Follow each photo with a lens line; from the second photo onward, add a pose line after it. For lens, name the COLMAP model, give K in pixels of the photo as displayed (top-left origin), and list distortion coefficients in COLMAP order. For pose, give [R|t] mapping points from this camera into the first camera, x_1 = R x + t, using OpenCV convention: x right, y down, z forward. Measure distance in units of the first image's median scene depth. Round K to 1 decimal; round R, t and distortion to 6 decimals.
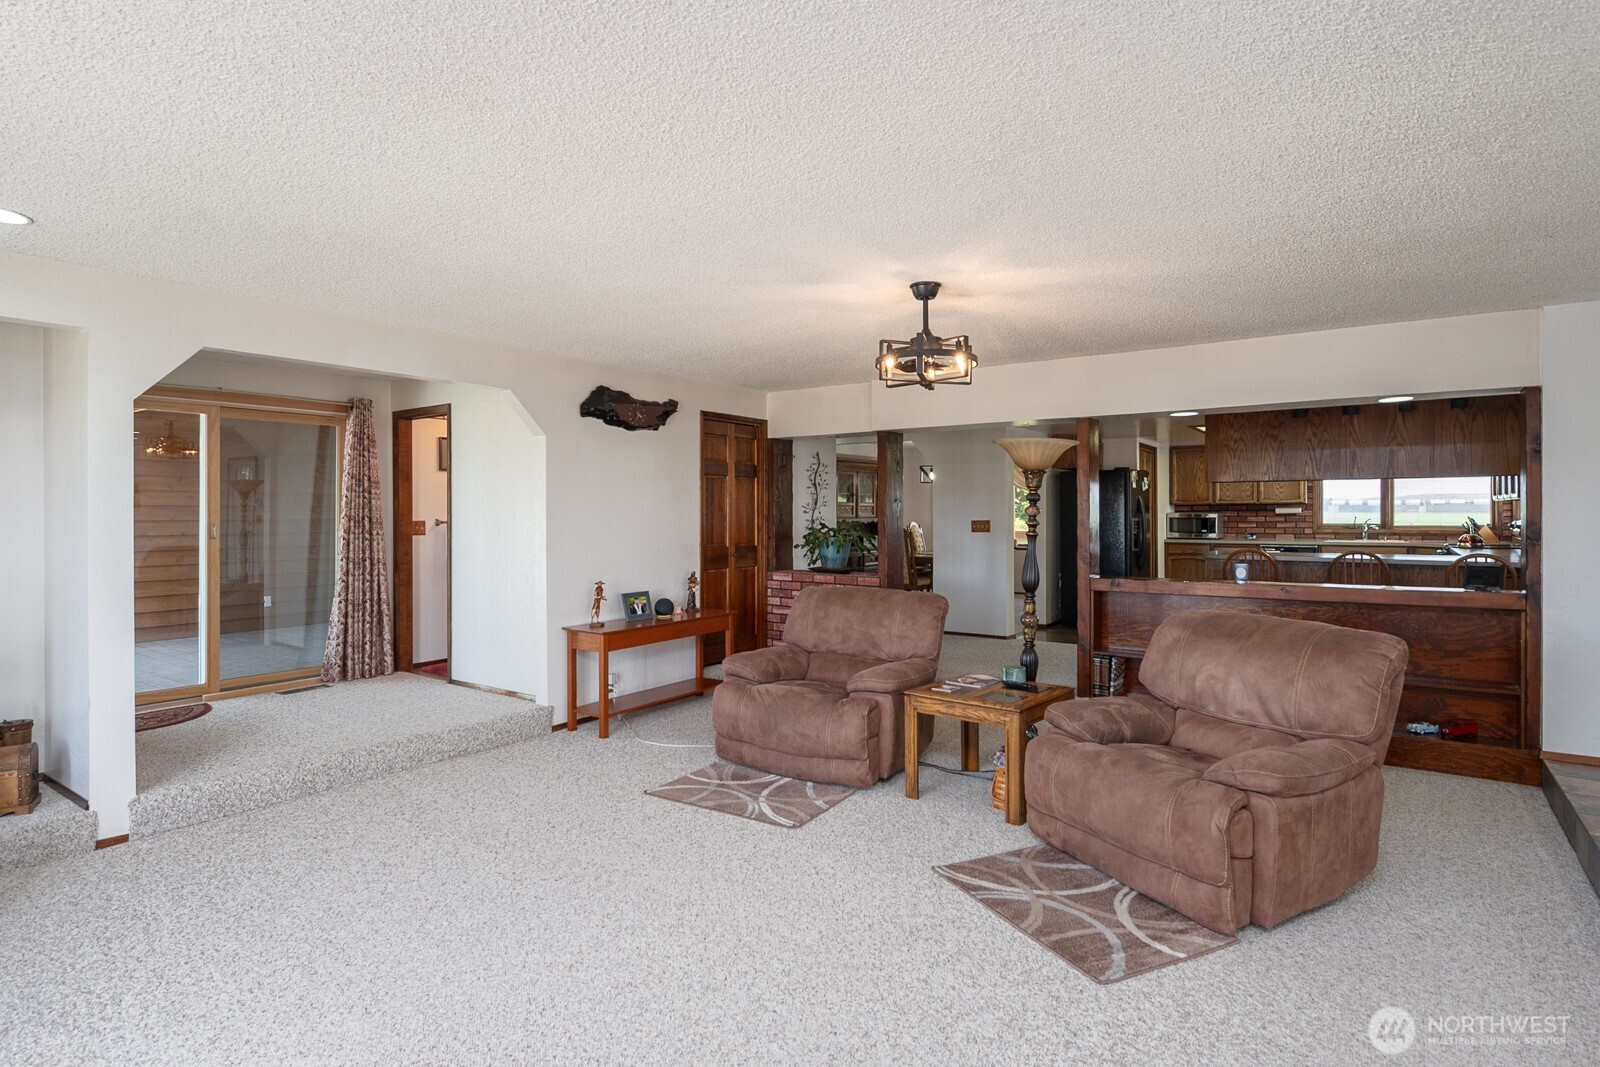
lens RADIAL K [[830.8, 0, 804.4], [0, 830.8, 516.5], [0, 0, 1]] dist [-0.004506, -0.000657]
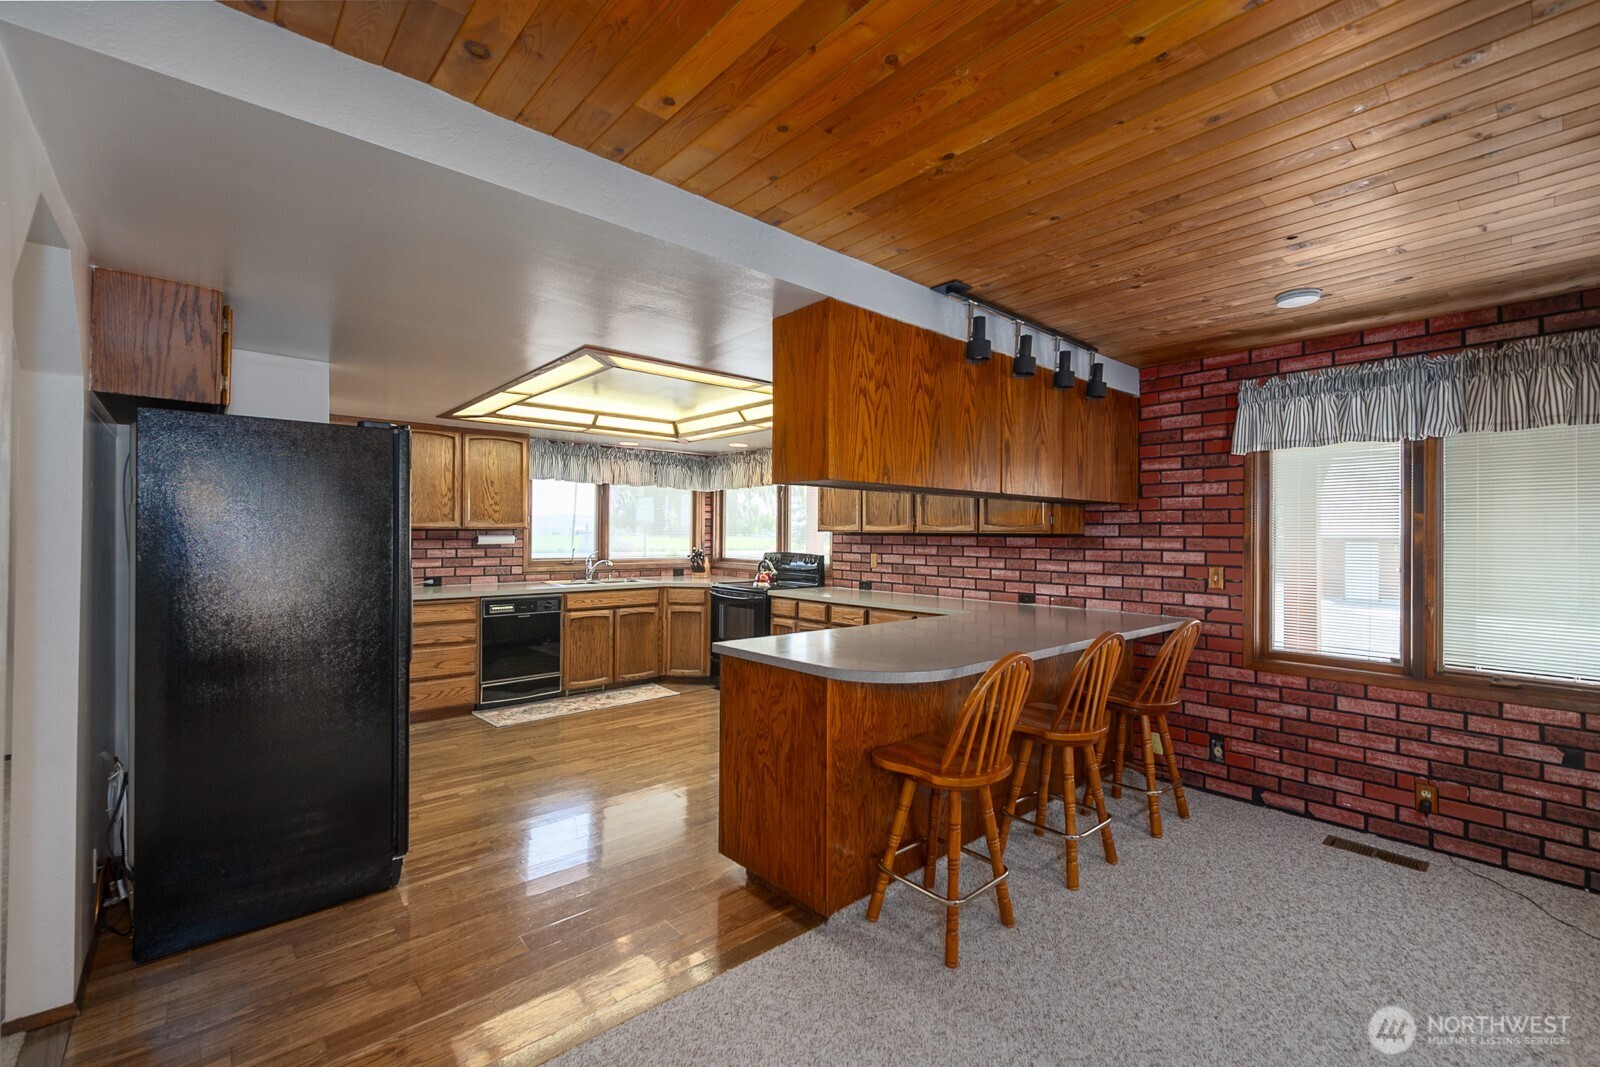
lens RADIAL K [[678.7, 0, 800.0], [0, 678.7, 533.5], [0, 0, 1]] dist [0.001523, 0.000061]
pose [[0.224474, 0.007282, 0.974453, 0.296163], [-0.005036, 0.999967, -0.006313, -0.024486], [-0.974467, -0.003491, 0.224503, 1.589098]]
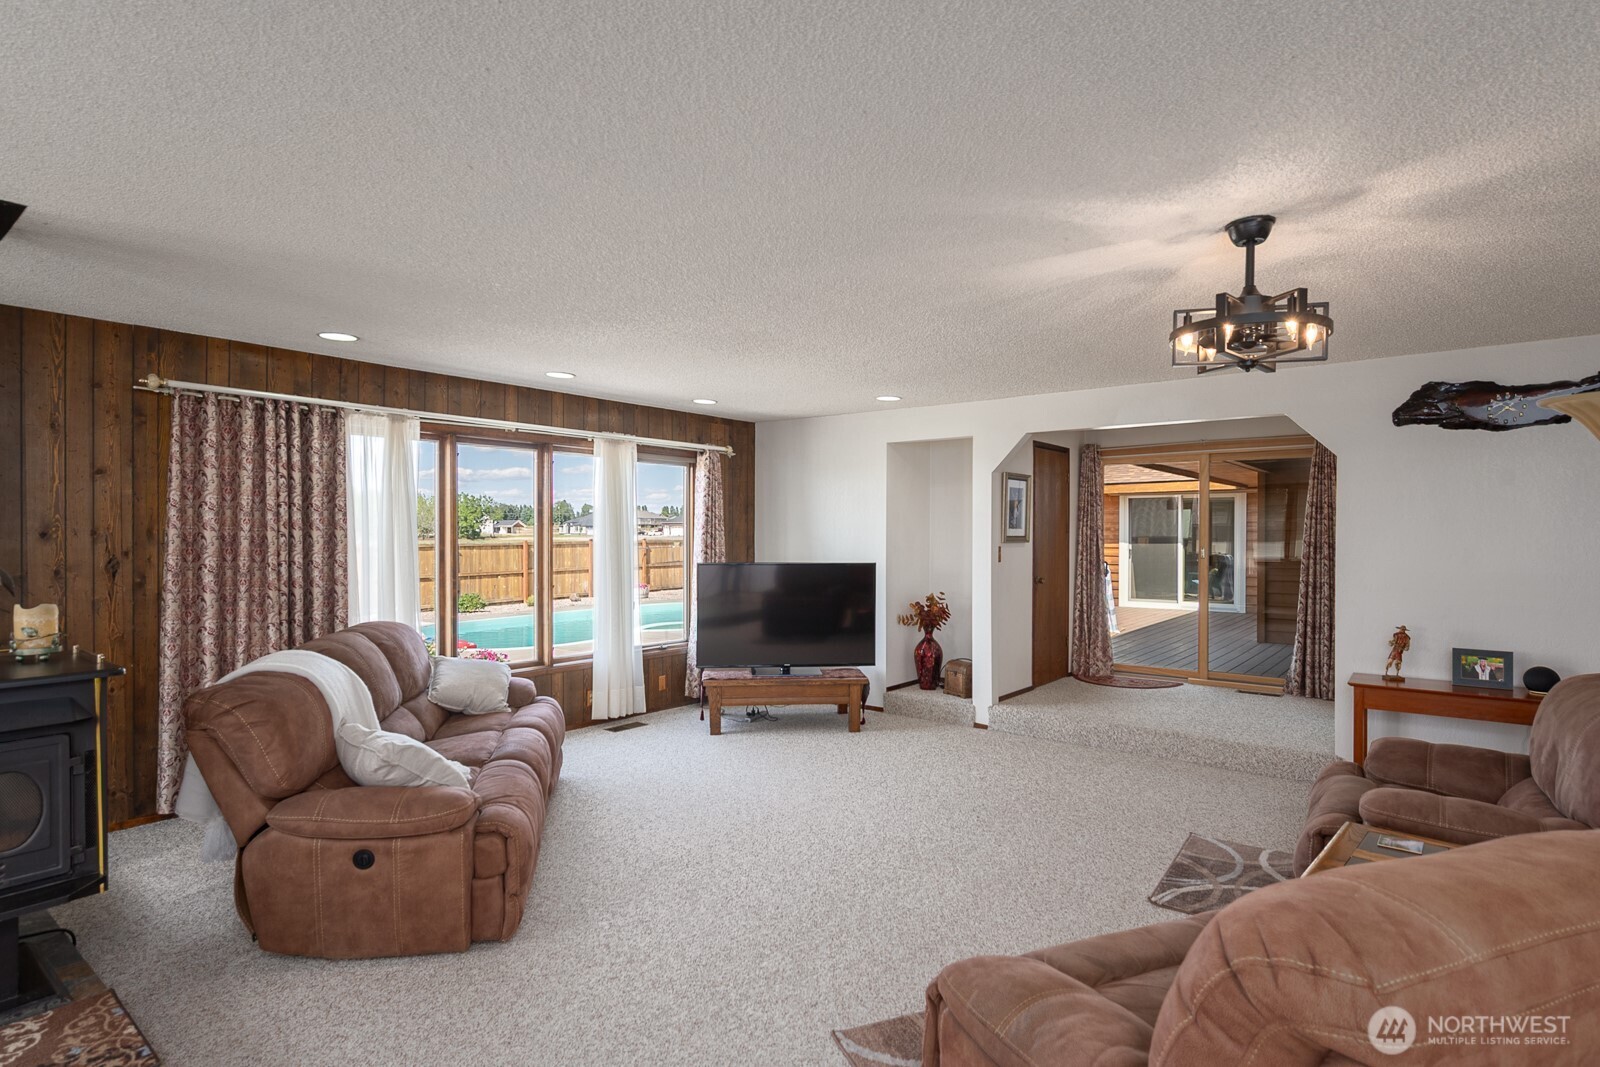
lens RADIAL K [[814.1, 0, 795.7], [0, 814.1, 539.9], [0, 0, 1]] dist [0.000659, 0.000051]
pose [[-0.053777, 0.008985, -0.998513, 0.771799], [-0.004622, 0.999947, 0.009246, -0.015282], [0.998542, 0.005112, -0.053732, 0.591521]]
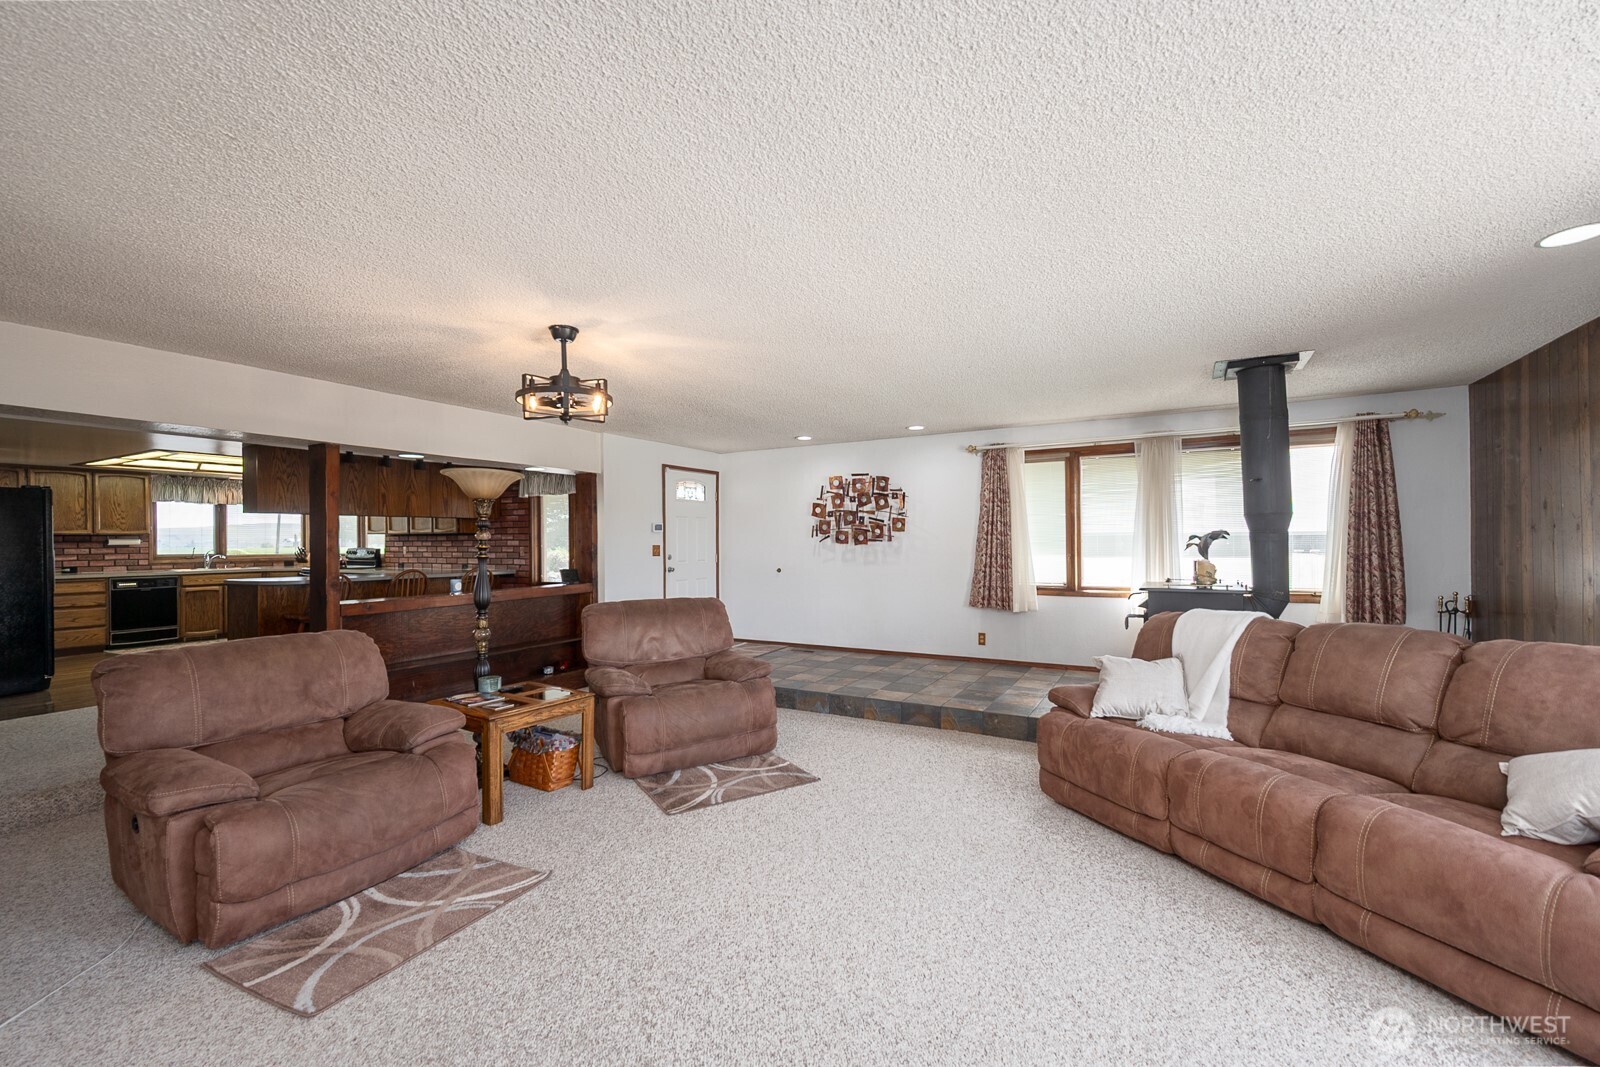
lens RADIAL K [[660.1, 0, 803.7], [0, 660.1, 543.1], [0, 0, 1]] dist [0.001420, 0.000081]
pose [[-0.110593, 0.002231, 0.993863, -0.684931], [0.010997, 0.999939, -0.001021, 0.008977], [-0.993805, 0.010817, -0.110611, 0.706954]]
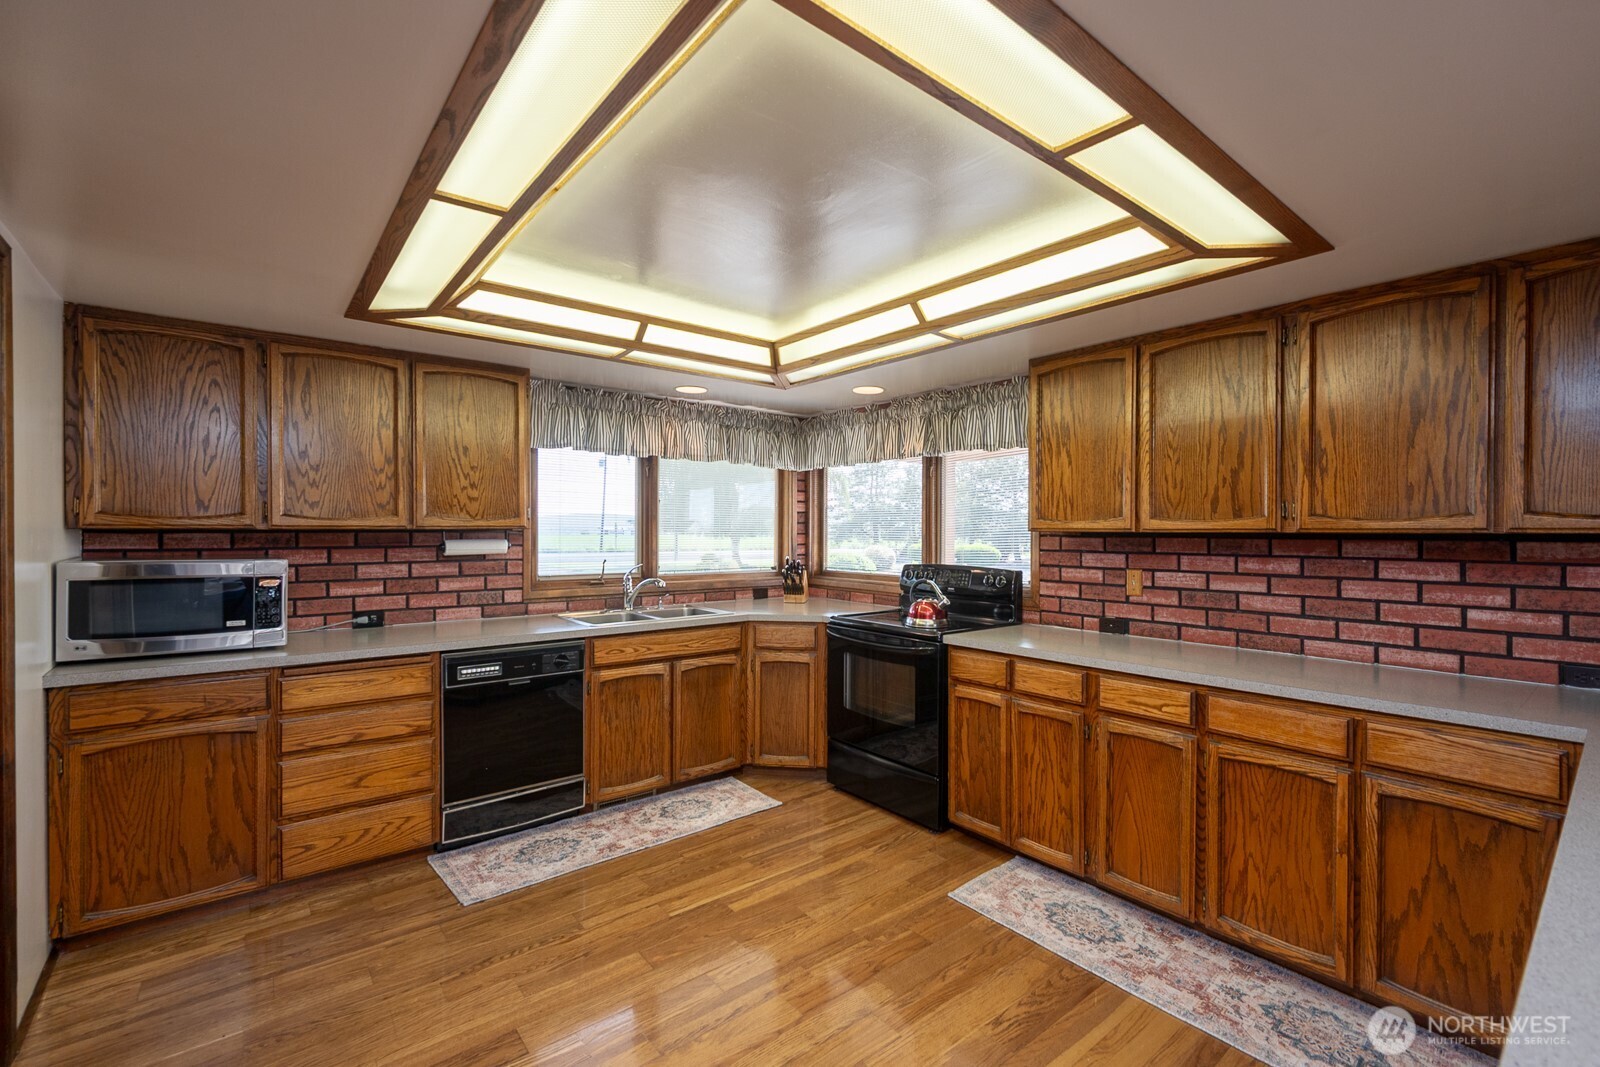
lens RADIAL K [[688.6, 0, 798.4], [0, 688.6, 539.4], [0, 0, 1]] dist [0.000081, 0.000219]
pose [[0.268029, -0.004610, 0.963400, 0.769338], [-0.000413, 0.999988, 0.004900, -0.030684], [-0.963411, -0.001712, 0.268024, 1.879937]]
